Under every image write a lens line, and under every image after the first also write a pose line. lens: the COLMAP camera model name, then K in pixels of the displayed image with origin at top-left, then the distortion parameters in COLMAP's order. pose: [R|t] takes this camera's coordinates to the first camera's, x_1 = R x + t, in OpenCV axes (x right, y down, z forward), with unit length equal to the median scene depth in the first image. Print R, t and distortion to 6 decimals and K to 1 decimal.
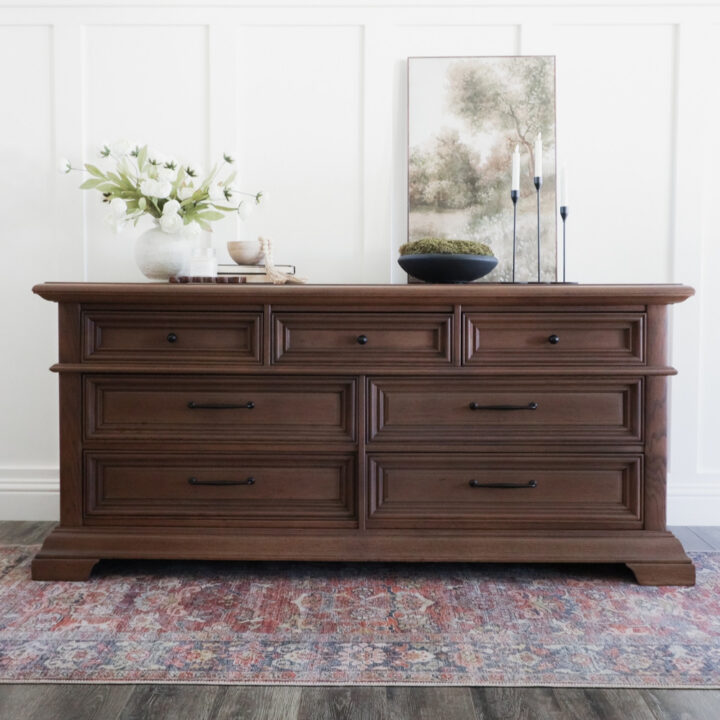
lens RADIAL K [[751.2, 0, 295.9], [0, 751.2, 315.6], [0, 0, 1]] dist [0.003503, 0.000000]
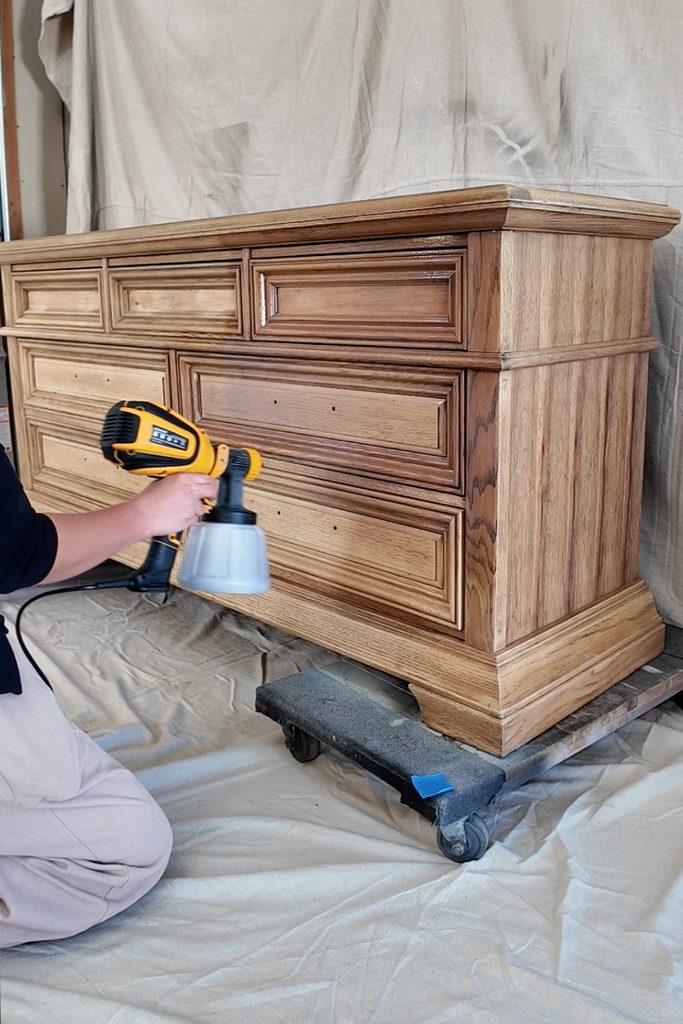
lens RADIAL K [[871.0, 0, 368.3], [0, 871.0, 469.0], [0, 0, 1]] dist [0.002114, 0.001791]
pose [[0.728820, 0.130587, -0.672137, 0.832556], [-0.012187, 0.983963, 0.177956, 0.039229], [0.684597, -0.121506, 0.718724, 0.489595]]
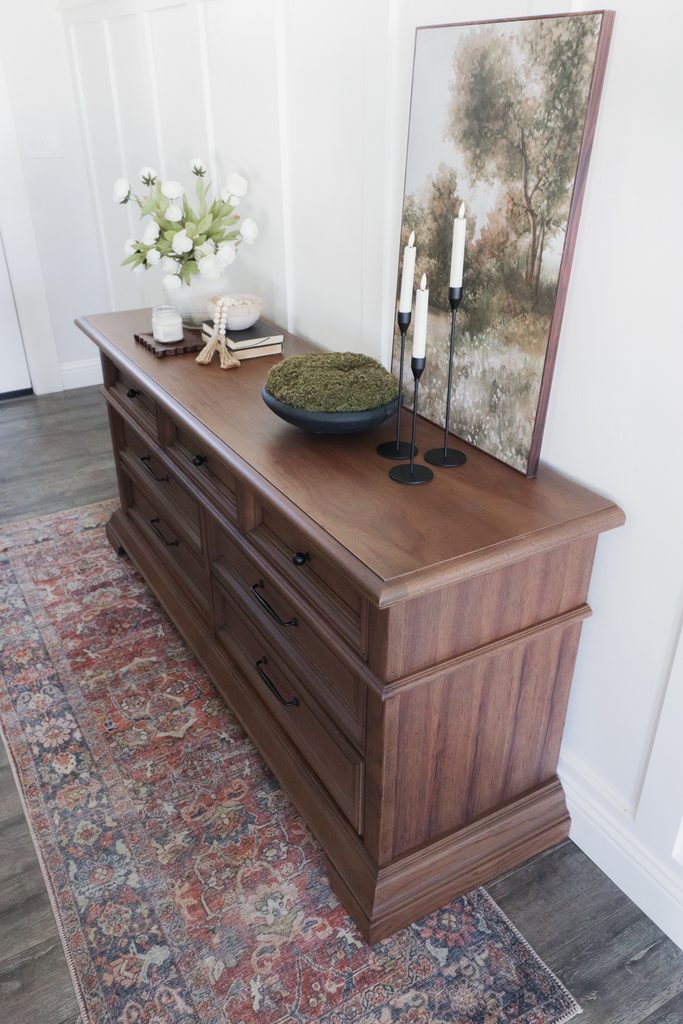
lens RADIAL K [[800.4, 0, 329.4], [0, 800.4, 520.0], [0, 0, 1]] dist [0.026146, -0.010256]
pose [[0.507475, 0.415489, -0.754876, 0.896810], [-0.027155, 0.883342, 0.467942, -0.357982], [0.861238, -0.216971, 0.459556, 0.687560]]
